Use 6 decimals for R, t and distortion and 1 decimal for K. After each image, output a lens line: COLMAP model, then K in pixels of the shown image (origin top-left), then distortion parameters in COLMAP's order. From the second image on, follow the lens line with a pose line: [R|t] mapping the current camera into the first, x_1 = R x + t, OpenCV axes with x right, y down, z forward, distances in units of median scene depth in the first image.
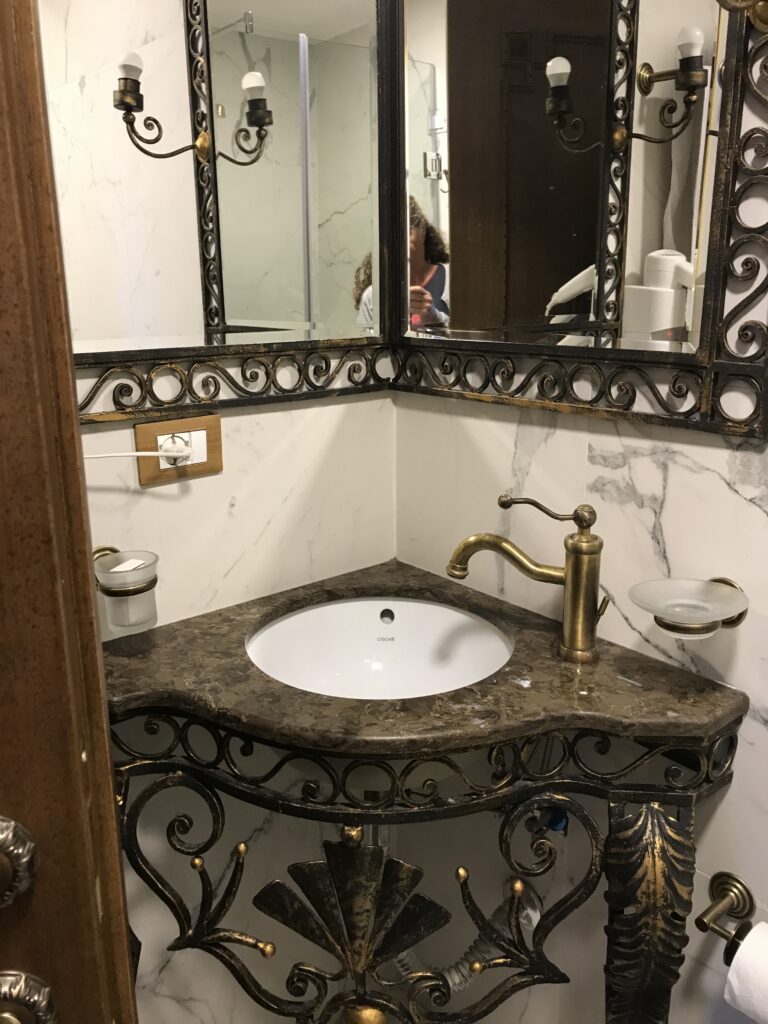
lens RADIAL K [[817.4, 0, 387.3], [0, 817.4, 507.8], [0, 0, 1]] dist [0.009907, -0.014507]
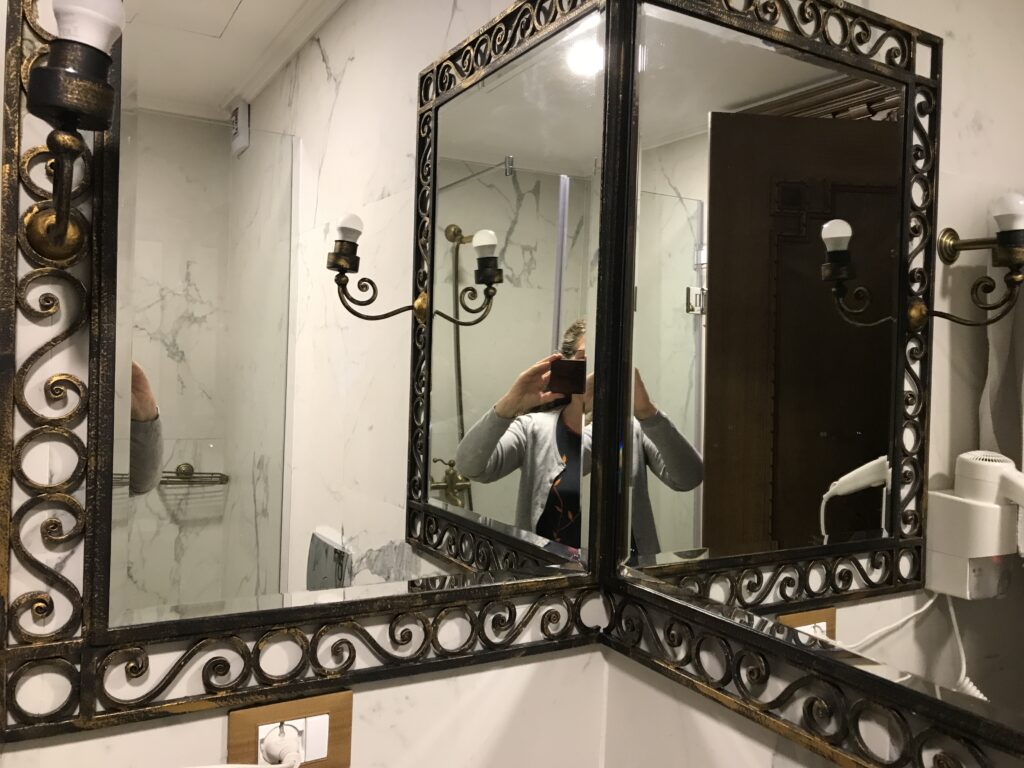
lens RADIAL K [[823.3, 0, 509.8], [0, 823.3, 386.8], [0, 0, 1]] dist [0.031667, -0.081475]
pose [[0.982018, 0.042457, -0.183953, 0.059499], [-0.085895, 0.968171, -0.235088, -0.215429], [0.168117, 0.246661, 0.954408, 0.243718]]
